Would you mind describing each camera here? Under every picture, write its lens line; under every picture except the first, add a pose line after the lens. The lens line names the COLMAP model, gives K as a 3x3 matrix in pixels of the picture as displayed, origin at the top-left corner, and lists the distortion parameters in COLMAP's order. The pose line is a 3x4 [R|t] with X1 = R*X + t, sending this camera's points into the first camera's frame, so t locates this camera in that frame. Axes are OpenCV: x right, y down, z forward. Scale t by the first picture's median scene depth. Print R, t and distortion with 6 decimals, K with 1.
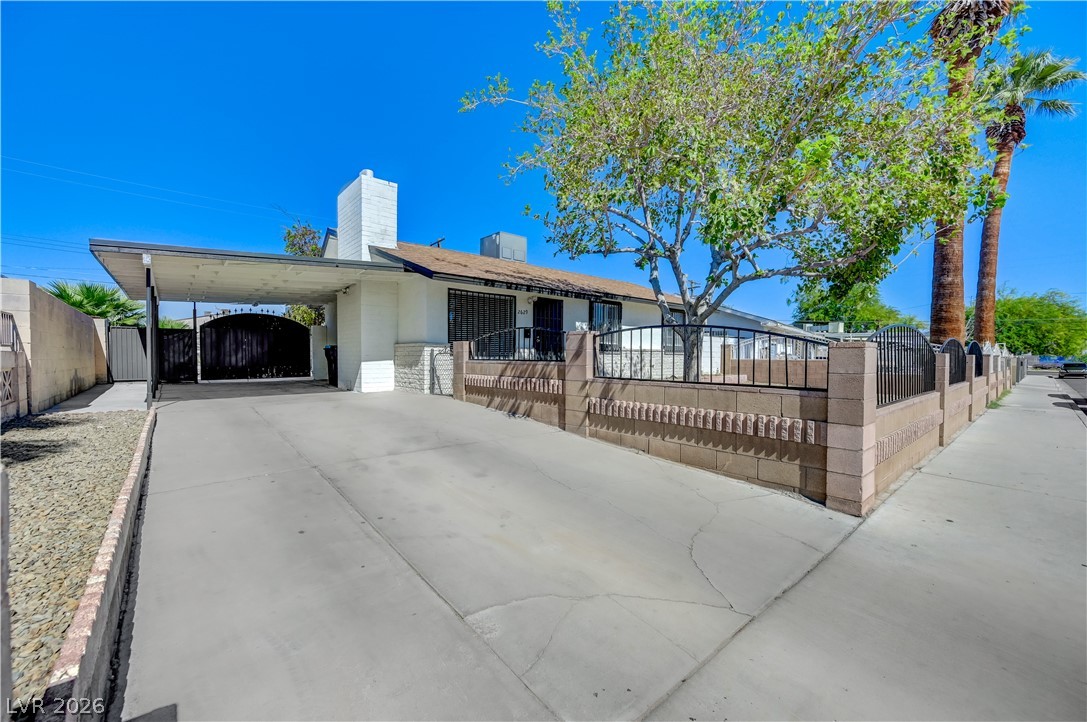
lens RADIAL K [[430.1, 0, 544.3], [0, 430.1, 363.0], [0, 0, 1]] dist [-0.001078, -0.000039]
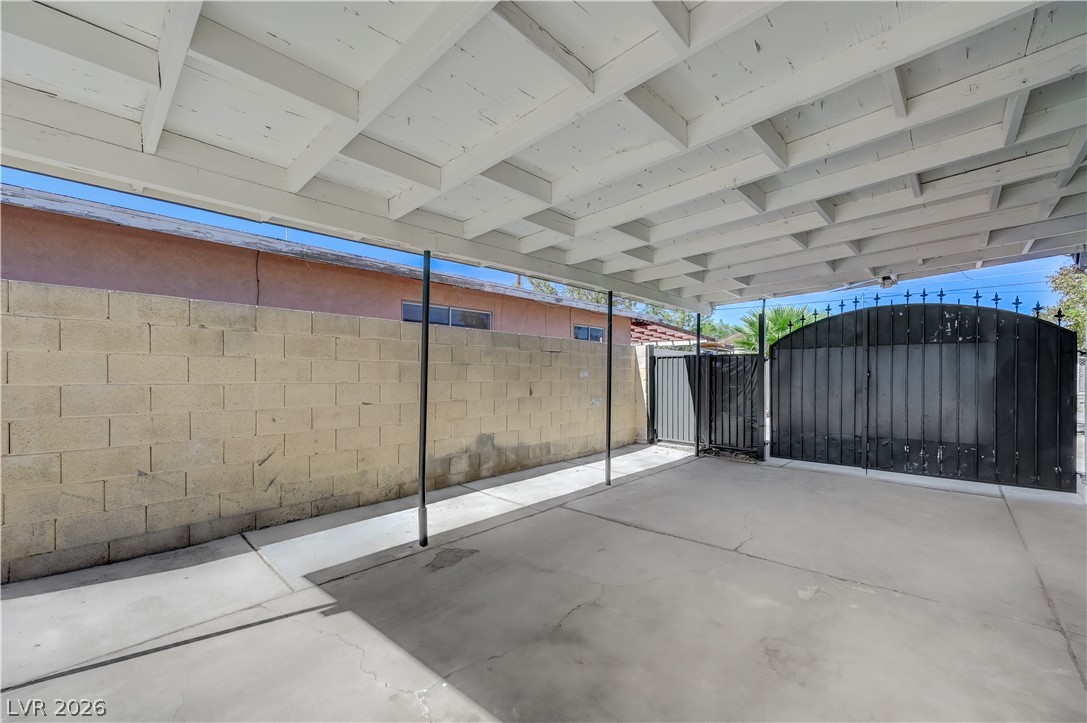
lens RADIAL K [[441.4, 0, 559.9], [0, 441.4, 374.7], [0, 0, 1]] dist [0.000004, -0.000032]
pose [[0.134810, -0.001485, -0.990870, -0.338626], [-0.027598, 0.999605, -0.005253, -0.044877], [0.990487, 0.028054, 0.134716, 0.704061]]
